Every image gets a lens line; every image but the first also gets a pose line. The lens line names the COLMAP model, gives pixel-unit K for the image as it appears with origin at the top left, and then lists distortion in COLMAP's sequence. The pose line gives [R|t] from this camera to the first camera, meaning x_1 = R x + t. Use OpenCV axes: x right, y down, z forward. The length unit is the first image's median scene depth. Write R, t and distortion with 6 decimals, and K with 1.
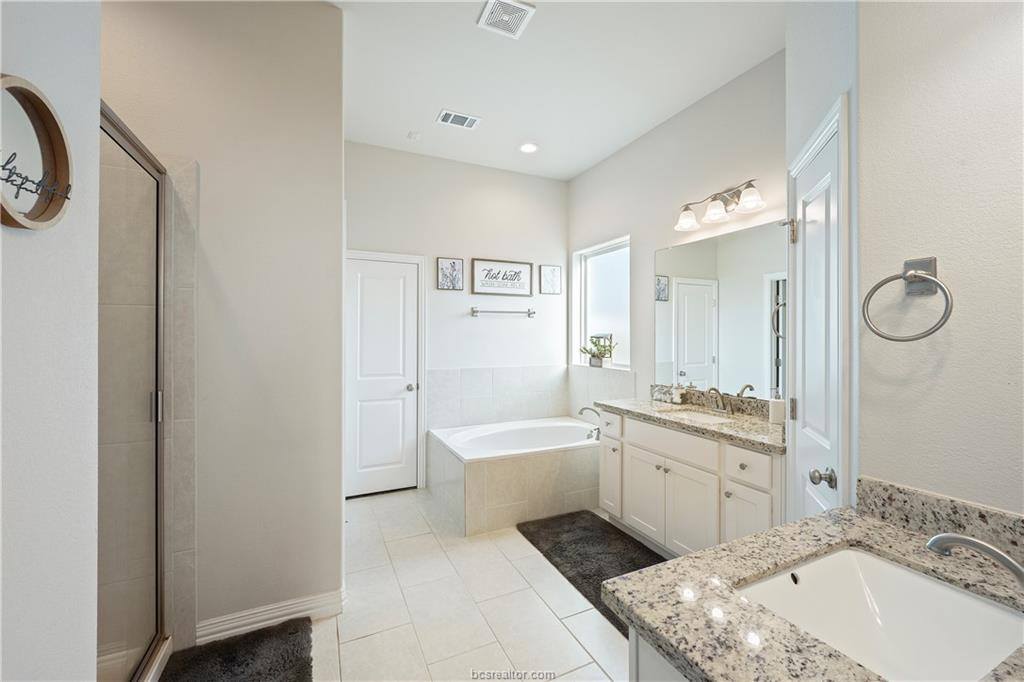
lens RADIAL K [[436.3, 0, 514.0], [0, 436.3, 337.9], [0, 0, 1]] dist [-0.009953, 0.000354]
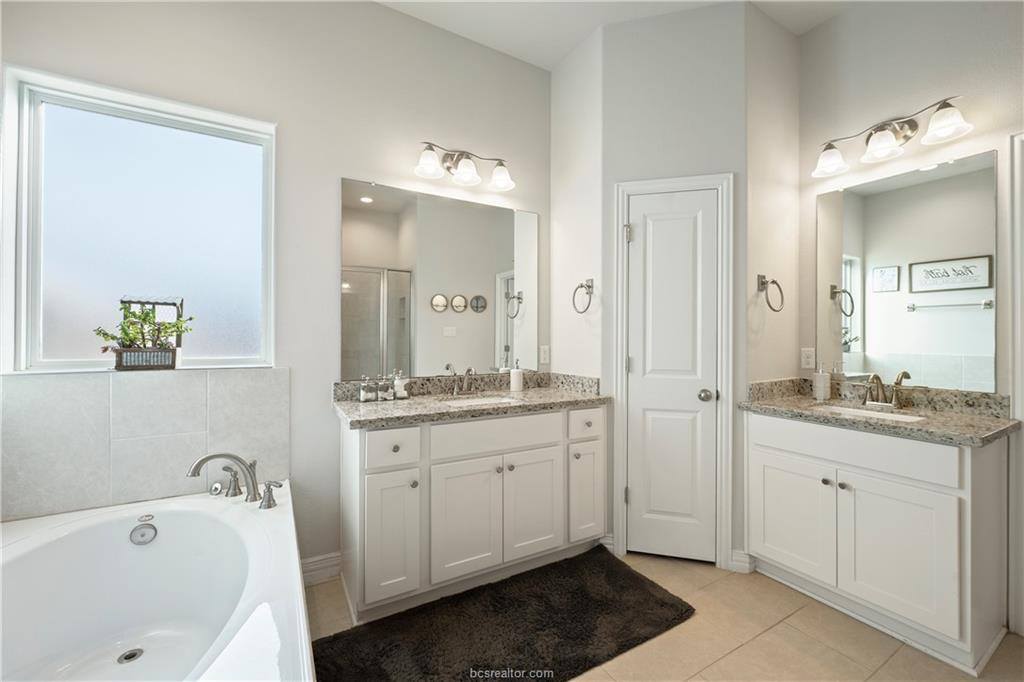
lens RADIAL K [[436.3, 0, 510.8], [0, 436.3, 336.5], [0, 0, 1]] dist [-0.009953, 0.000354]
pose [[-0.121563, -0.001270, 0.992583, -0.391156], [0.000891, 0.999999, 0.001389, 0.043952], [-0.992583, 0.001053, -0.121562, 0.910300]]
